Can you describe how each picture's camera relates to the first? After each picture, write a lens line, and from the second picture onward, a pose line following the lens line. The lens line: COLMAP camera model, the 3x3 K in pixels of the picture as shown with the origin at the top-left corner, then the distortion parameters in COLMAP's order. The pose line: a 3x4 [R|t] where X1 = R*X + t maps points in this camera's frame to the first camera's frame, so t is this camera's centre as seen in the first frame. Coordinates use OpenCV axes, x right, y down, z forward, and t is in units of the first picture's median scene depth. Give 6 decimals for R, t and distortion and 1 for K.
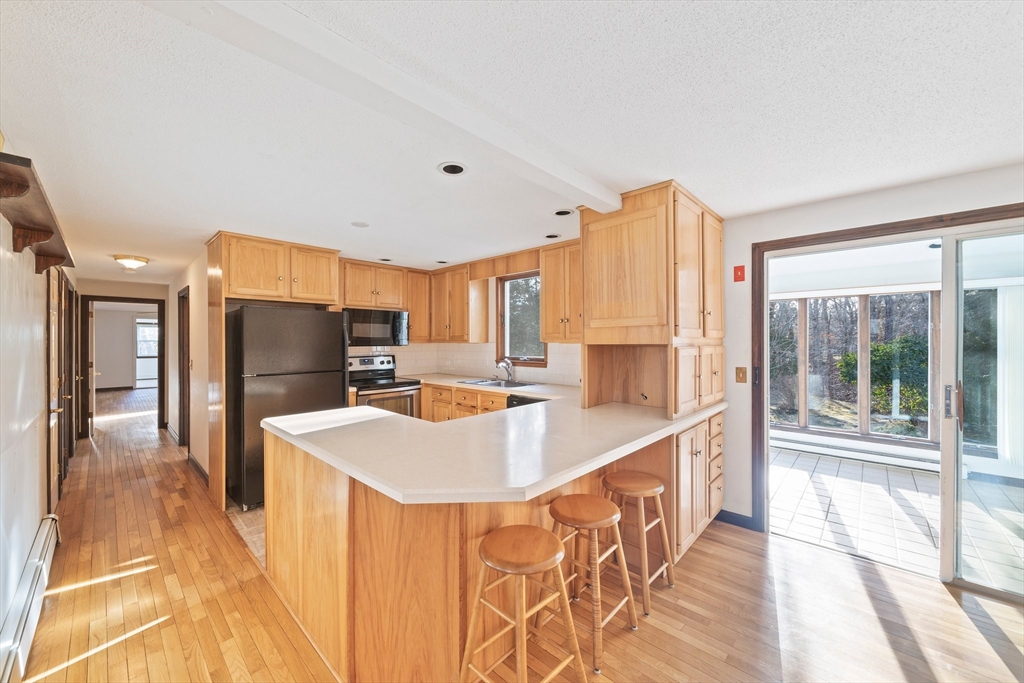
lens RADIAL K [[384.2, 0, 514.6], [0, 384.2, 341.5], [0, 0, 1]] dist [-0.012369, 0.000035]
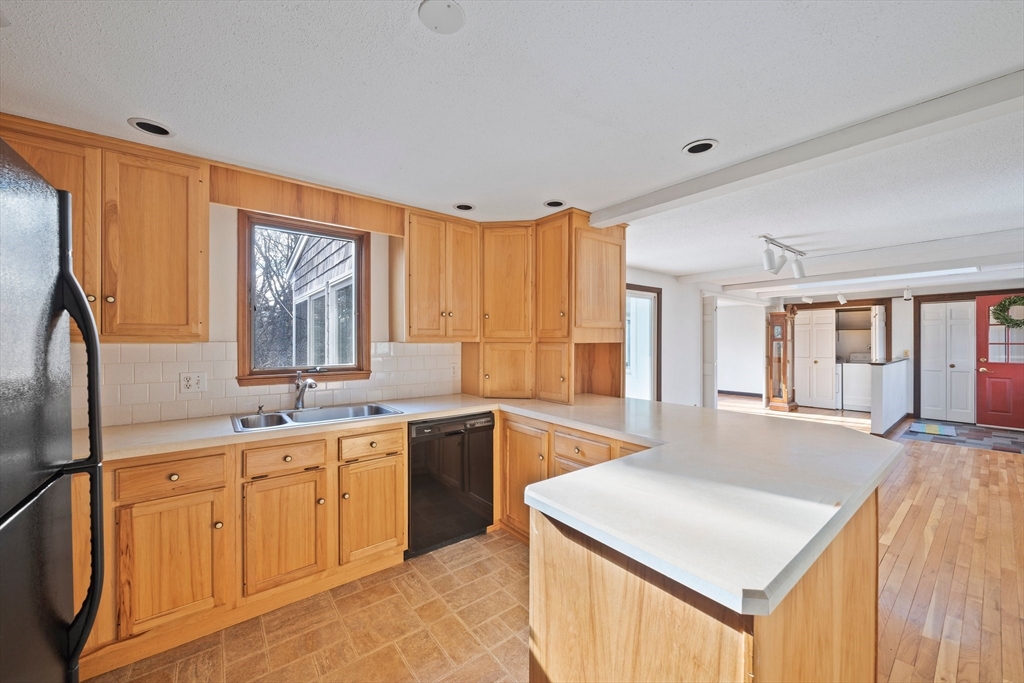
lens RADIAL K [[384.2, 0, 514.6], [0, 384.2, 341.5], [0, 0, 1]] dist [-0.012369, 0.000035]
pose [[0.150249, 0.007075, 0.988623, -0.632973], [-0.004154, 0.999970, -0.006525, 0.006587], [-0.988639, -0.003126, 0.150274, 0.740009]]
